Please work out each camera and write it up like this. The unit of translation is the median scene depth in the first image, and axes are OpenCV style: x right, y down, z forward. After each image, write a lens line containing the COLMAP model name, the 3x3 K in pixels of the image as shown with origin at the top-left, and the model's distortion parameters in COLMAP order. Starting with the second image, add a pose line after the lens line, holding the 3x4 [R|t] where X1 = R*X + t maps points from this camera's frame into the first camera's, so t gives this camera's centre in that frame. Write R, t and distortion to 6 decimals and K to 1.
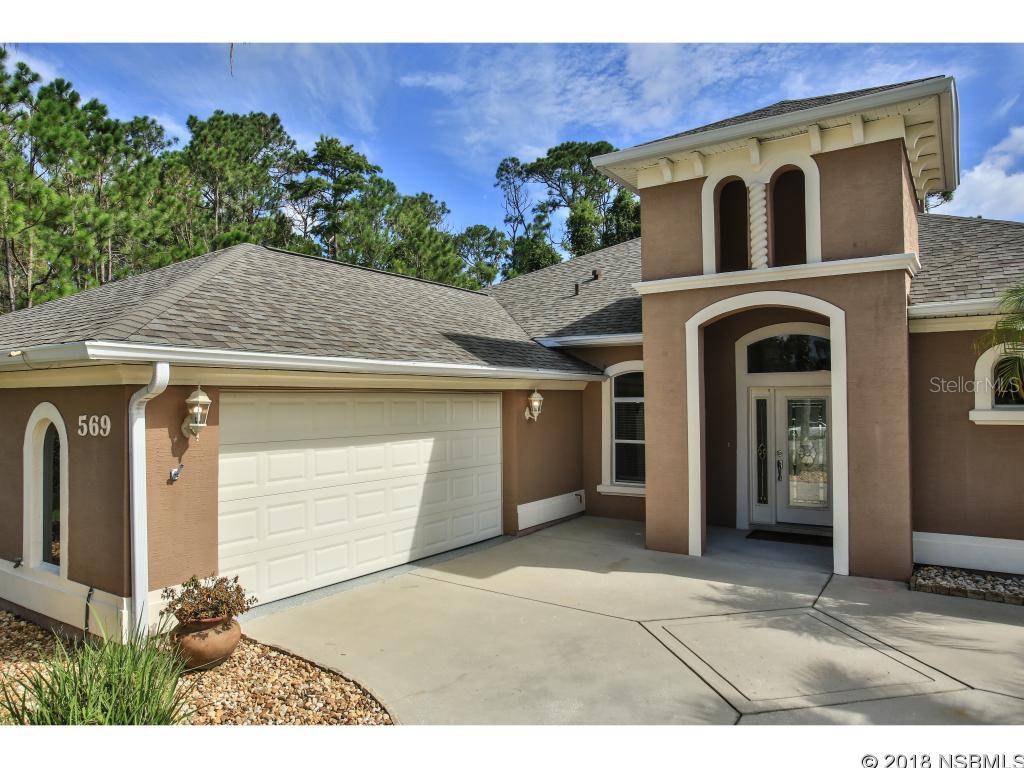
lens RADIAL K [[674.4, 0, 512.0], [0, 674.4, 384.0], [0, 0, 1]] dist [-0.077791, 0.083913]
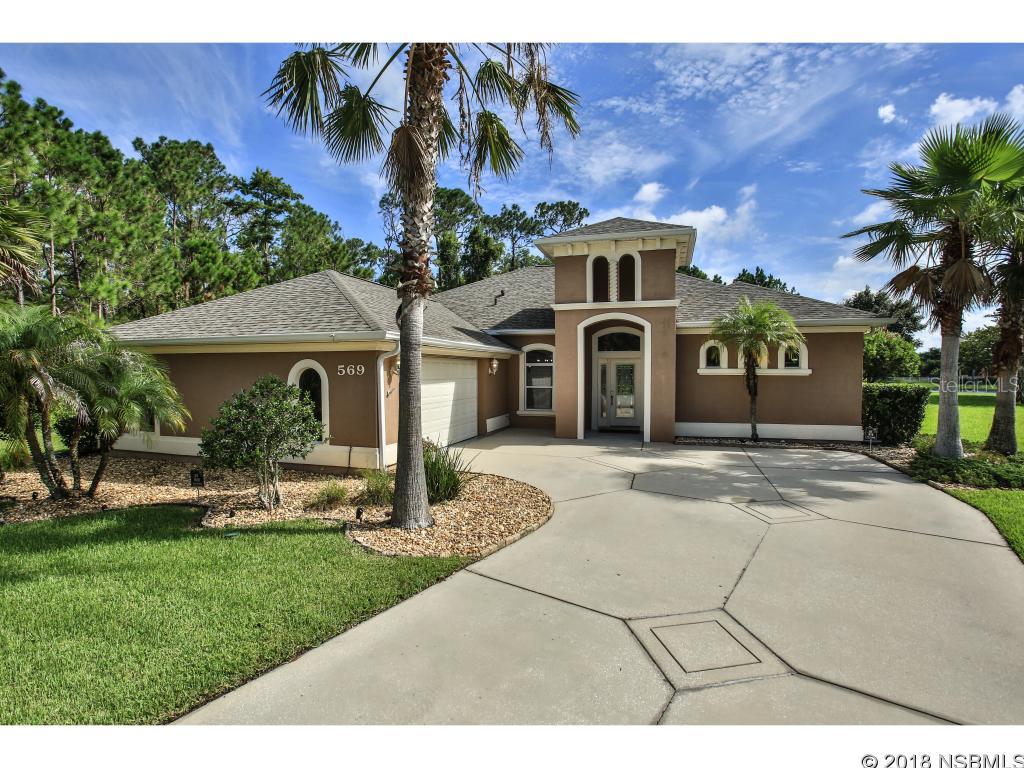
lens RADIAL K [[514.3, 0, 512.0], [0, 514.3, 384.0], [0, 0, 1]] dist [-0.091767, 0.046347]
pose [[0.954264, -0.002025, 0.298958, -0.307160], [-0.011784, 0.998945, 0.044380, 0.014525], [-0.298733, -0.045873, 0.953234, -0.336490]]
